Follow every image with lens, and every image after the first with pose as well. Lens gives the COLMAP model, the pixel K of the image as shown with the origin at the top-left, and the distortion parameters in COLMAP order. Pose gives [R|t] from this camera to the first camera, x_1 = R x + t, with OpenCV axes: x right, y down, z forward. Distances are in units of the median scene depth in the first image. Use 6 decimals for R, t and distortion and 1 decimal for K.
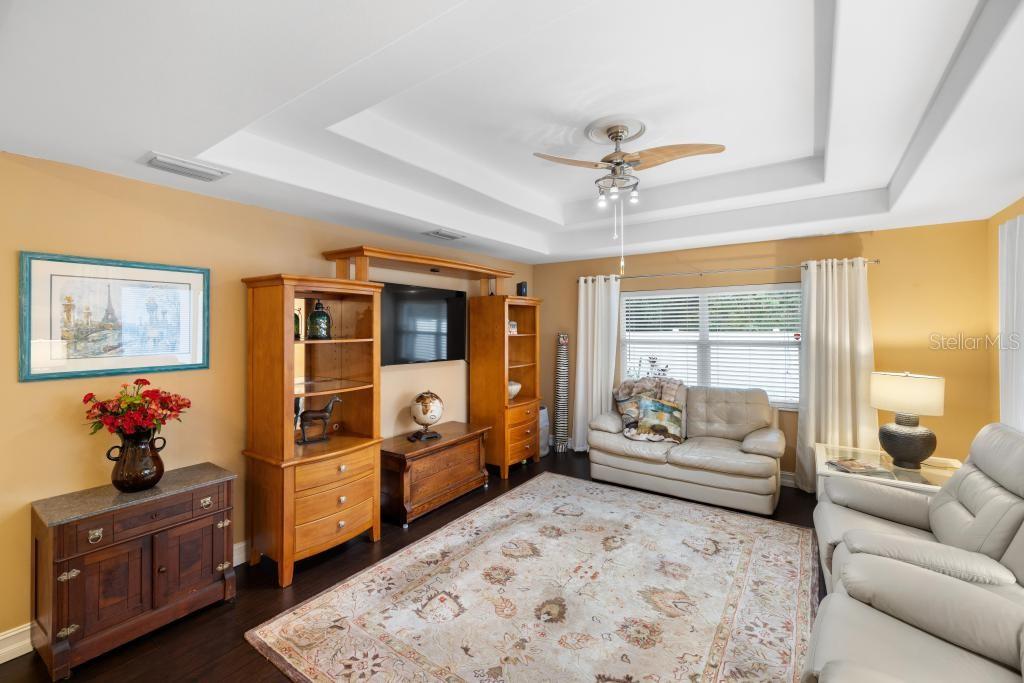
lens RADIAL K [[431.4, 0, 508.8], [0, 431.4, 322.8], [0, 0, 1]] dist [-0.002285, -0.000191]
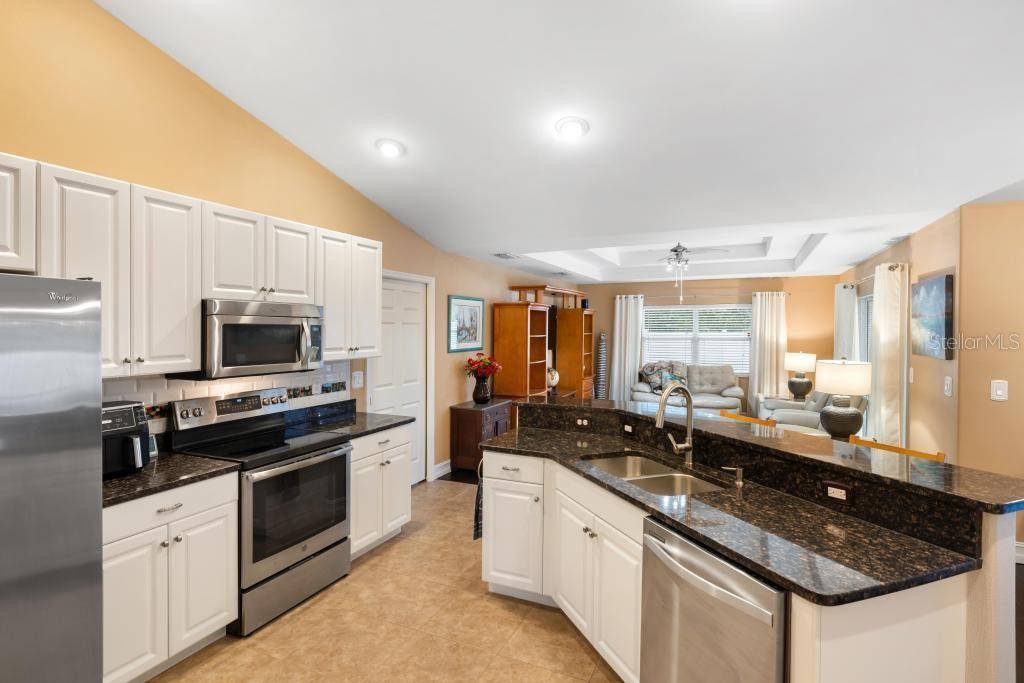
lens RADIAL K [[506.5, 0, 512.0], [0, 506.5, 339.9], [0, 0, 1]] dist [0.000588, 0.000023]
pose [[0.983285, -0.001846, 0.182062, -0.630471], [-0.004377, 0.999420, 0.033772, -0.010474], [-0.182018, -0.034004, 0.982707, -0.817360]]
